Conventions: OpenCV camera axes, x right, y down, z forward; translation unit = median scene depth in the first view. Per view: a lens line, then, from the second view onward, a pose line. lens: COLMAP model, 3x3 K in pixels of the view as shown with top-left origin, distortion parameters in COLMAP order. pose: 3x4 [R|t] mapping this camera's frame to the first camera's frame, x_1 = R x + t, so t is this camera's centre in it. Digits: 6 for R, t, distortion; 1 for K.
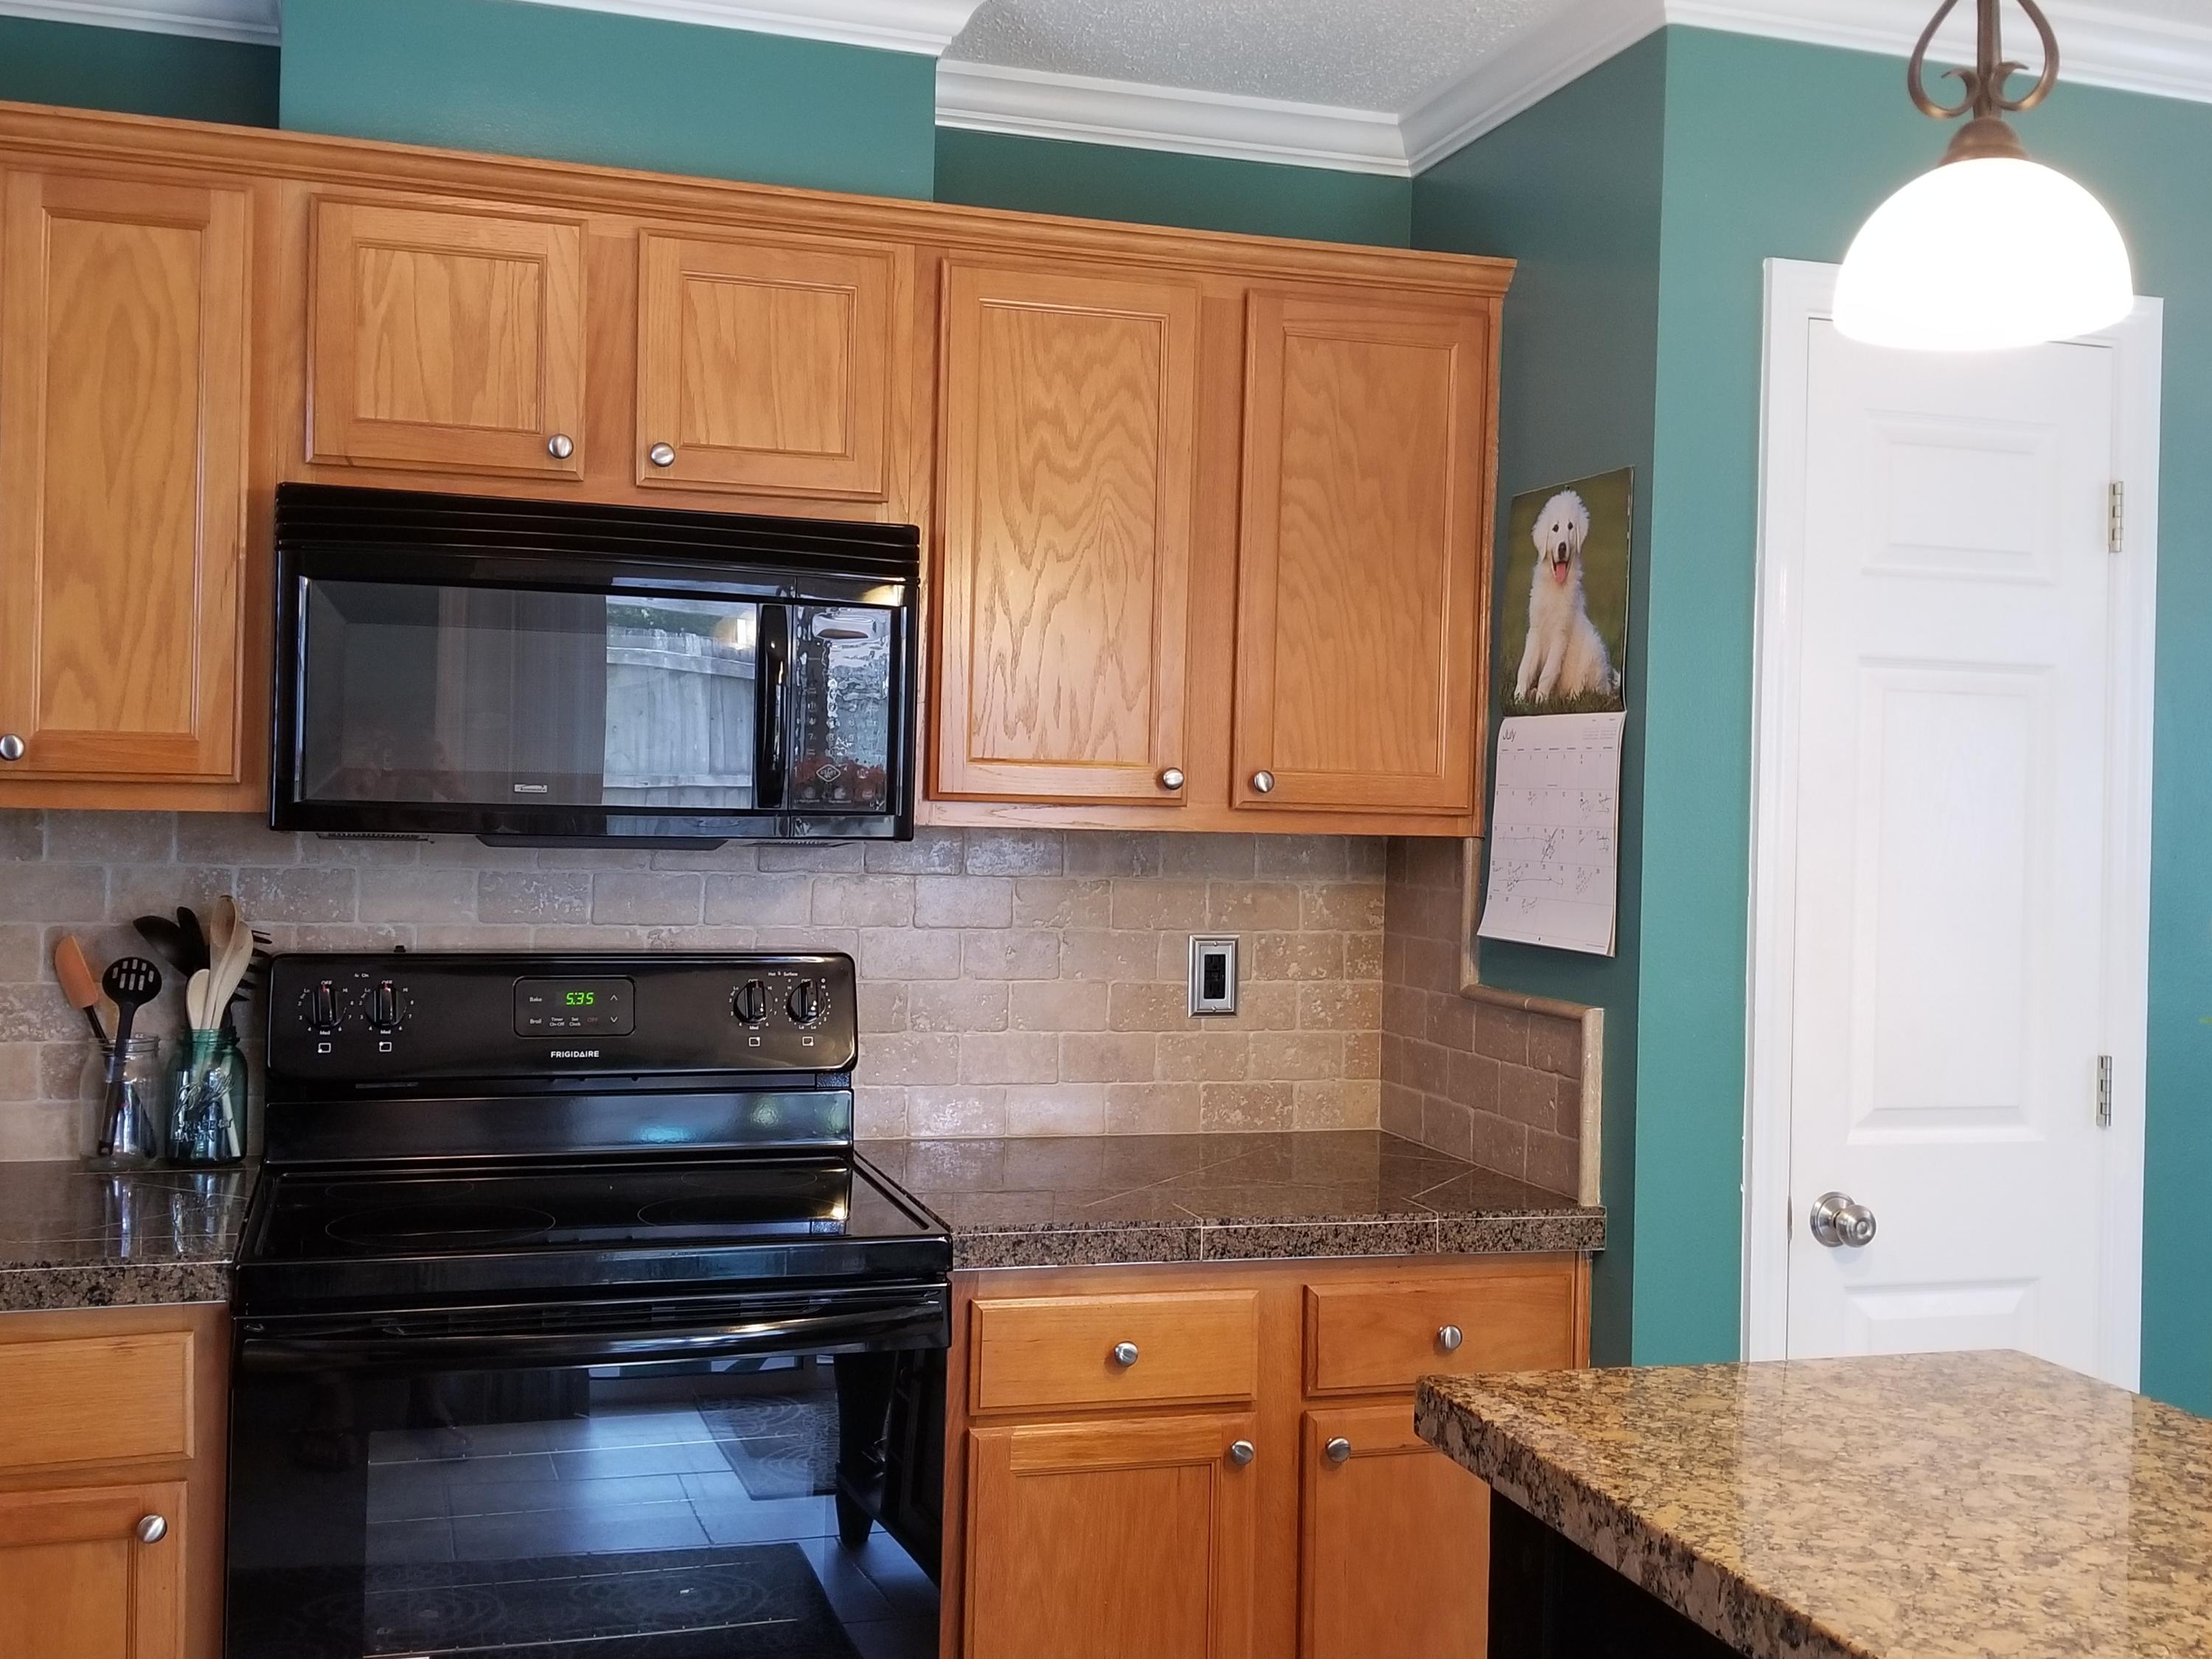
lens RADIAL K [[2166.0, 0, 1104.4], [0, 2166.0, 793.6], [0, 0, 1]] dist [0.117286, -0.192773]
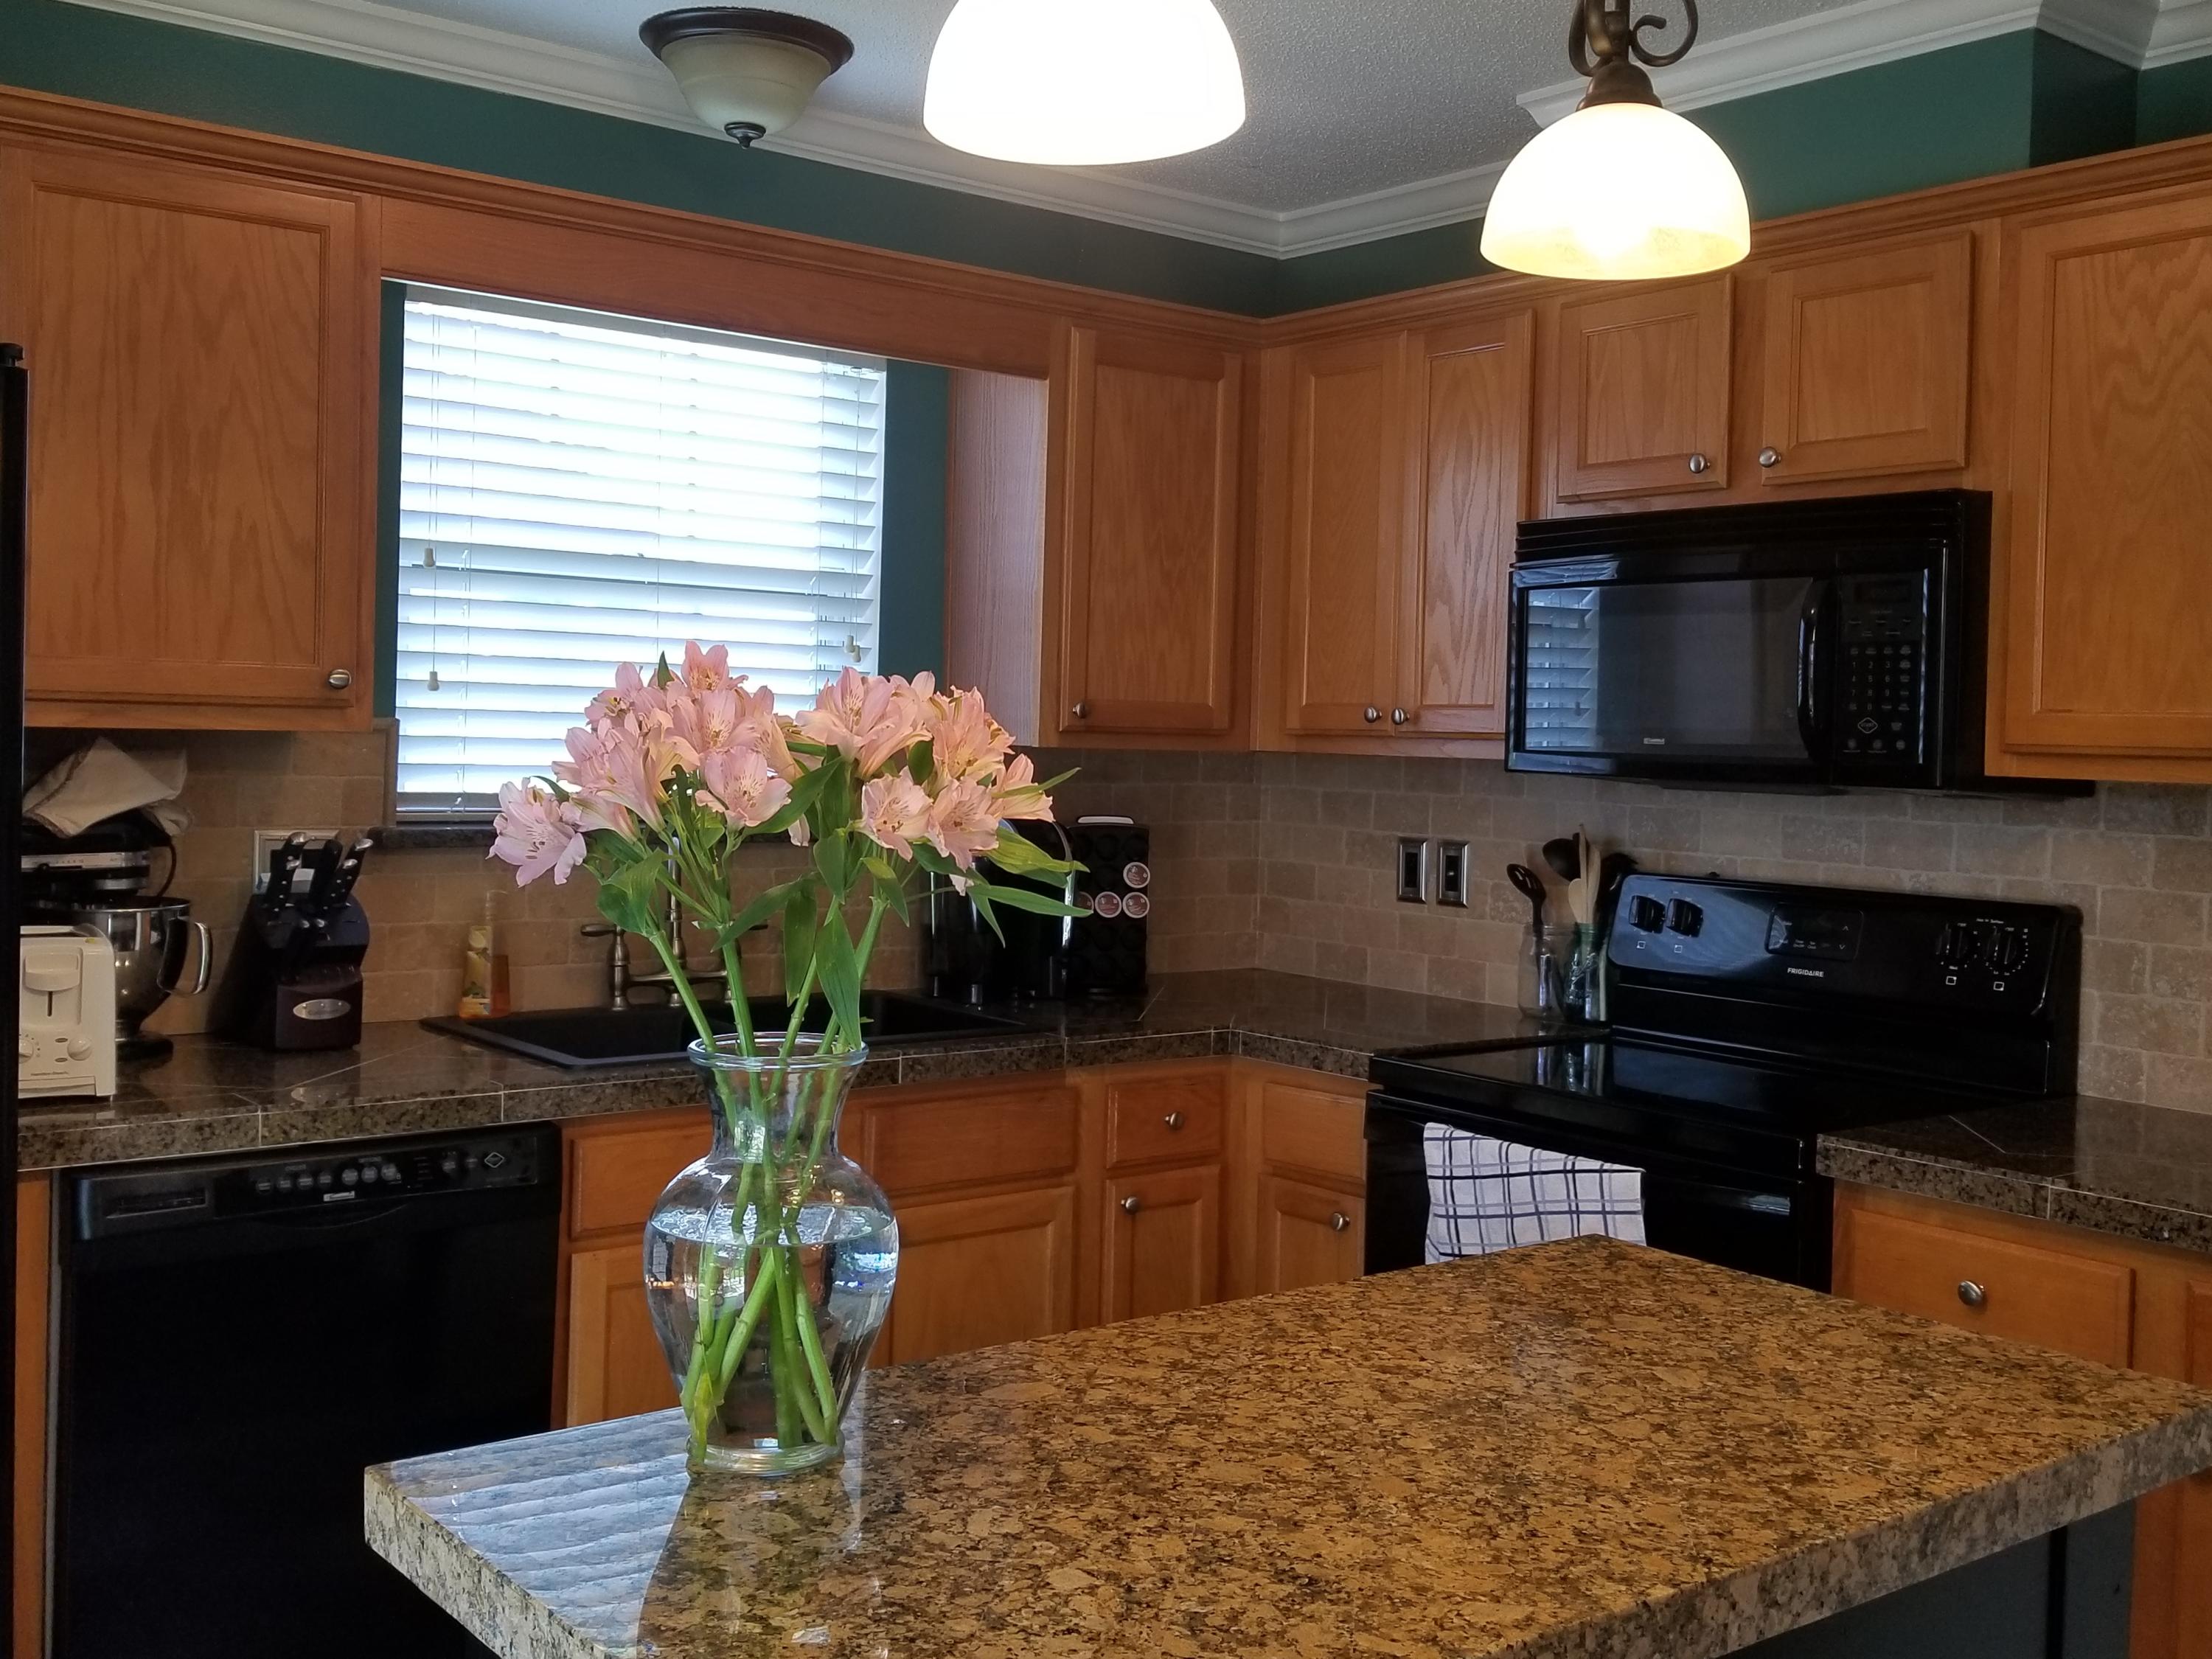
lens RADIAL K [[2218.5, 0, 1095.6], [0, 2218.5, 786.1], [0, 0, 1]] dist [0.010990, -0.025207]
pose [[0.351513, 0.008078, -0.936148, 0.765546], [-0.013000, 0.999908, 0.003746, 0.021220], [0.936093, 0.010854, 0.351586, 0.234168]]
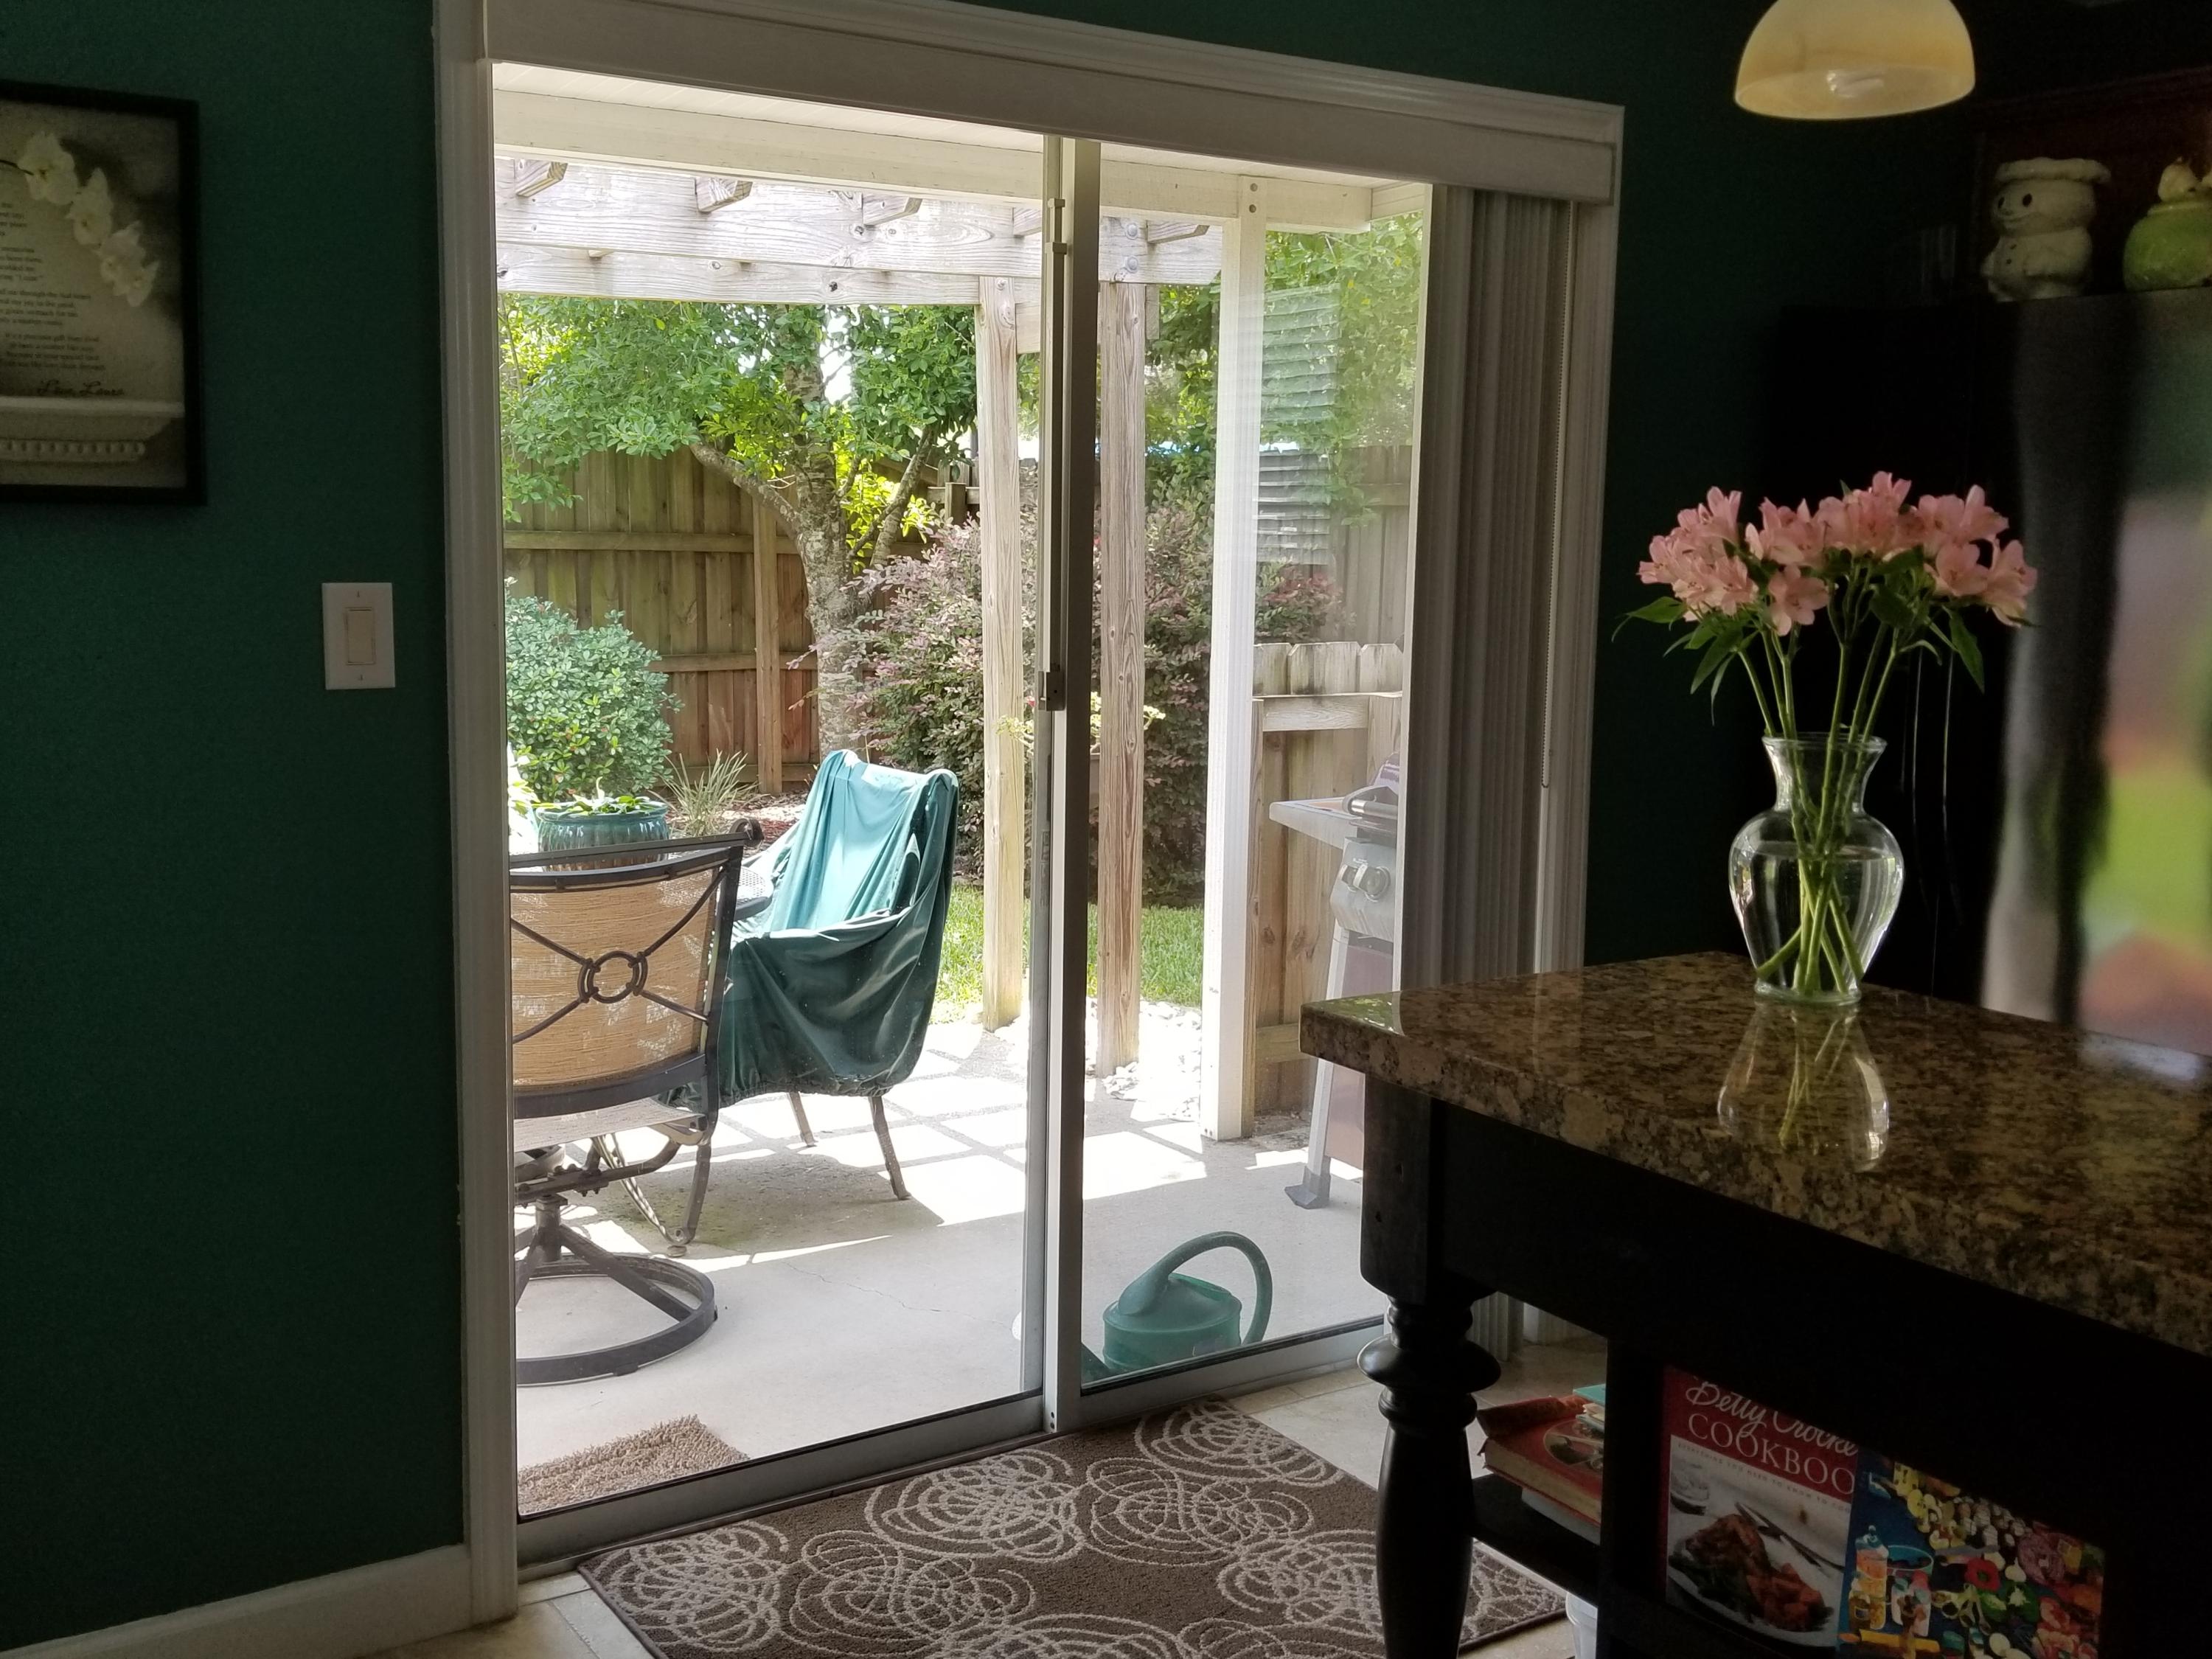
lens RADIAL K [[2233.1, 0, 1060.2], [0, 2233.1, 776.9], [0, 0, 1]] dist [0.135175, -0.267198]
pose [[-0.960790, -0.008204, -0.277155, 0.745067], [-0.038700, 0.993746, 0.104743, 0.023844], [0.274562, 0.111362, -0.955099, 1.071103]]
